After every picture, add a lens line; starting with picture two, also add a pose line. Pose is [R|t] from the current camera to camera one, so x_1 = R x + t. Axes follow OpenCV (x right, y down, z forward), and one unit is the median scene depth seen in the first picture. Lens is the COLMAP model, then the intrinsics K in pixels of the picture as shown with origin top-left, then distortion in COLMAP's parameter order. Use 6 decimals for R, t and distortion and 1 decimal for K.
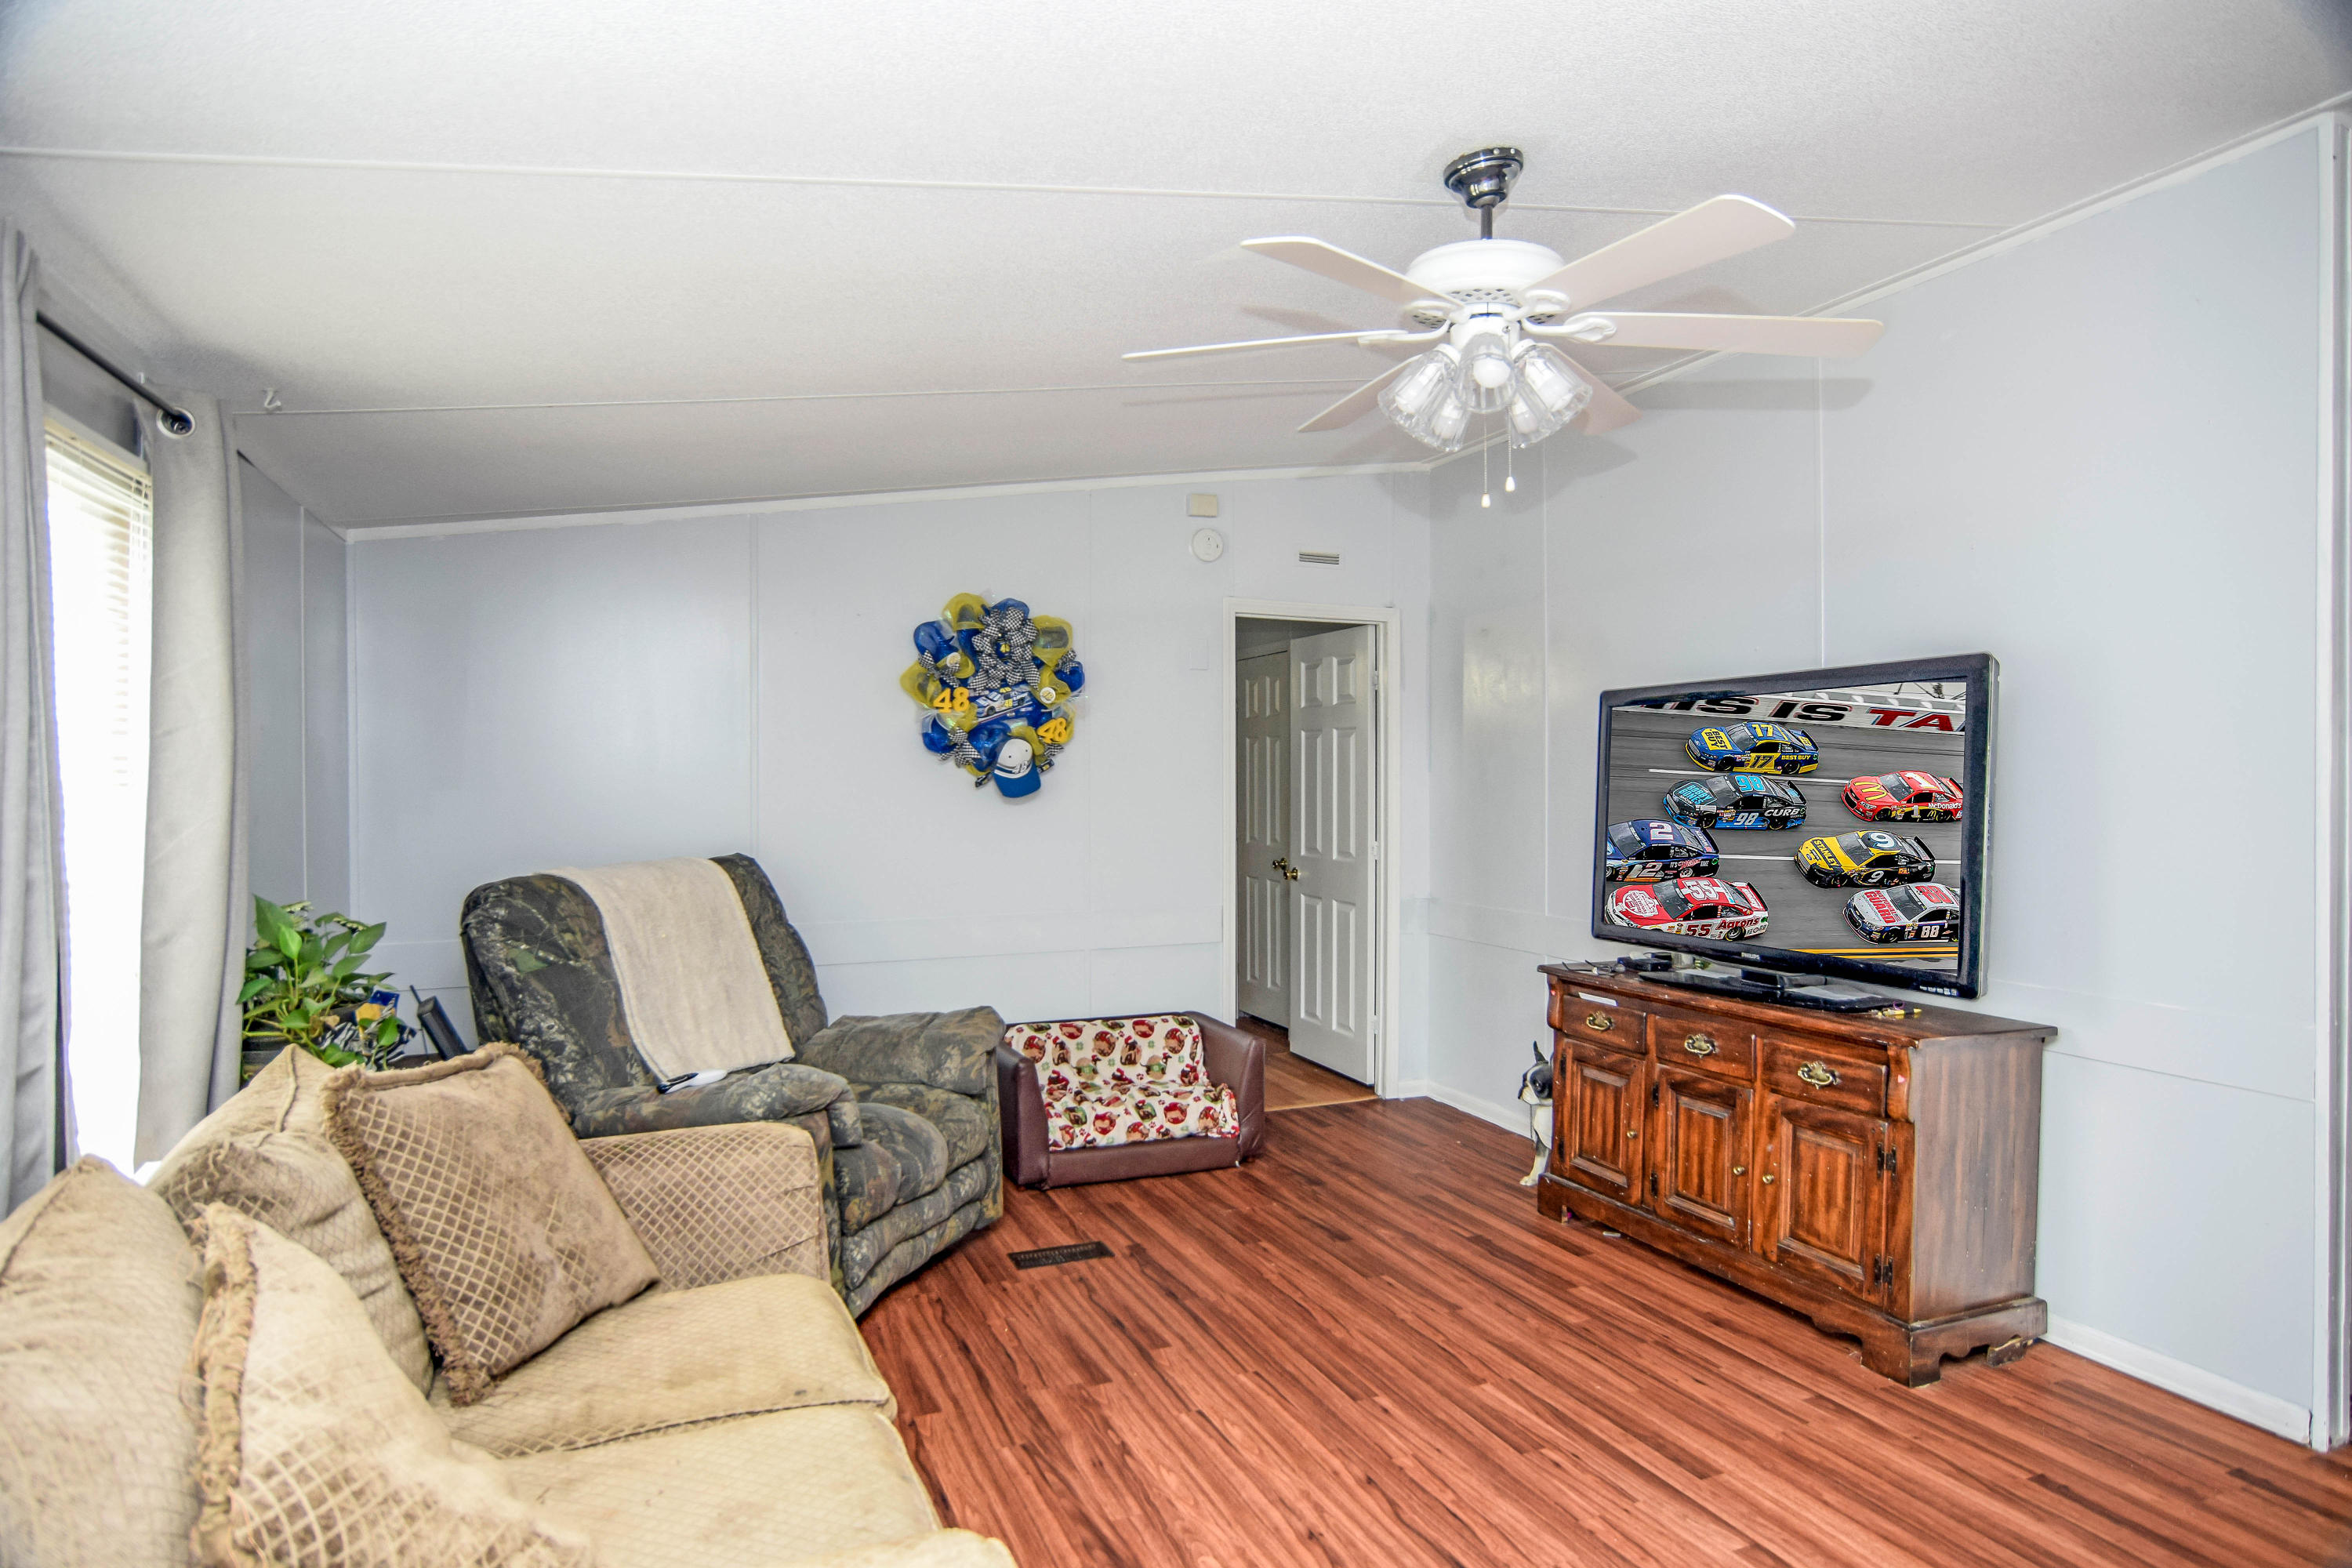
lens RADIAL K [[1250.5, 0, 1171.1], [0, 1250.5, 783.0], [0, 0, 1]] dist [-0.018545, -0.000189]
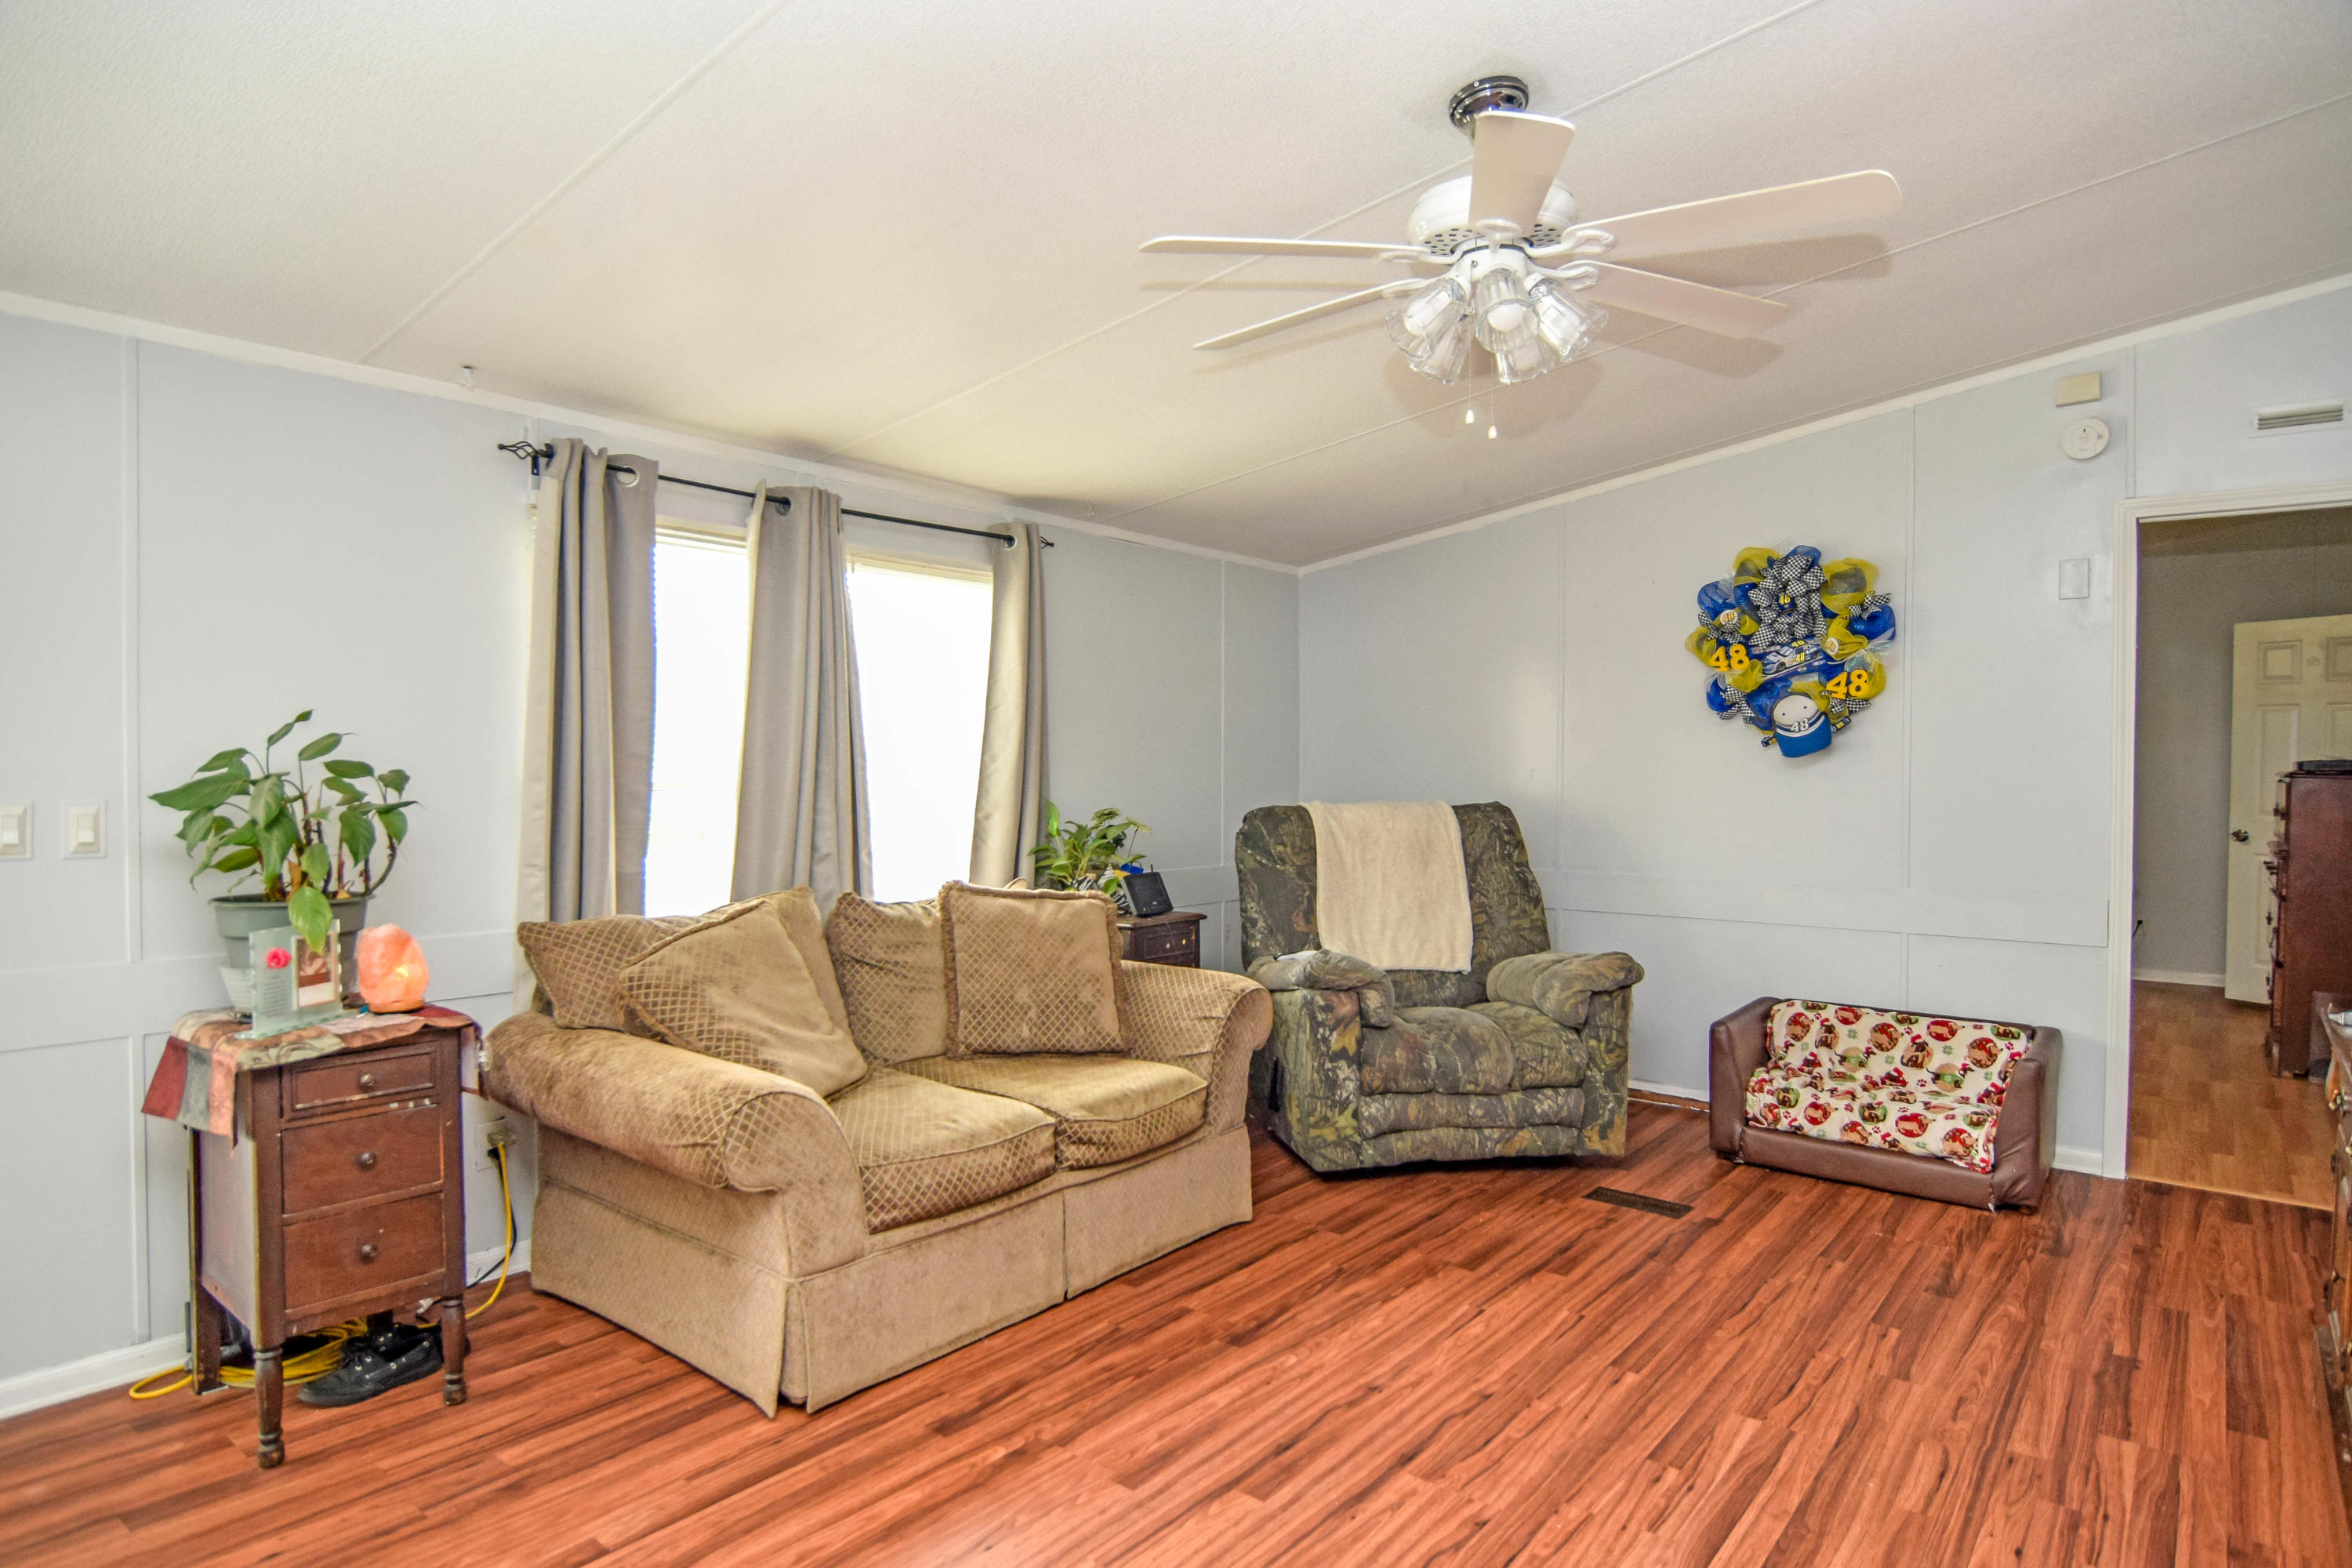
lens RADIAL K [[1250.5, 0, 1170.9], [0, 1250.5, 781.4], [0, 0, 1]] dist [-0.018545, -0.000189]
pose [[0.500446, 0.018444, -0.865572, 0.455880], [-0.007592, 0.999828, 0.016915, 0.017304], [0.865735, -0.001893, 0.500500, 0.127775]]
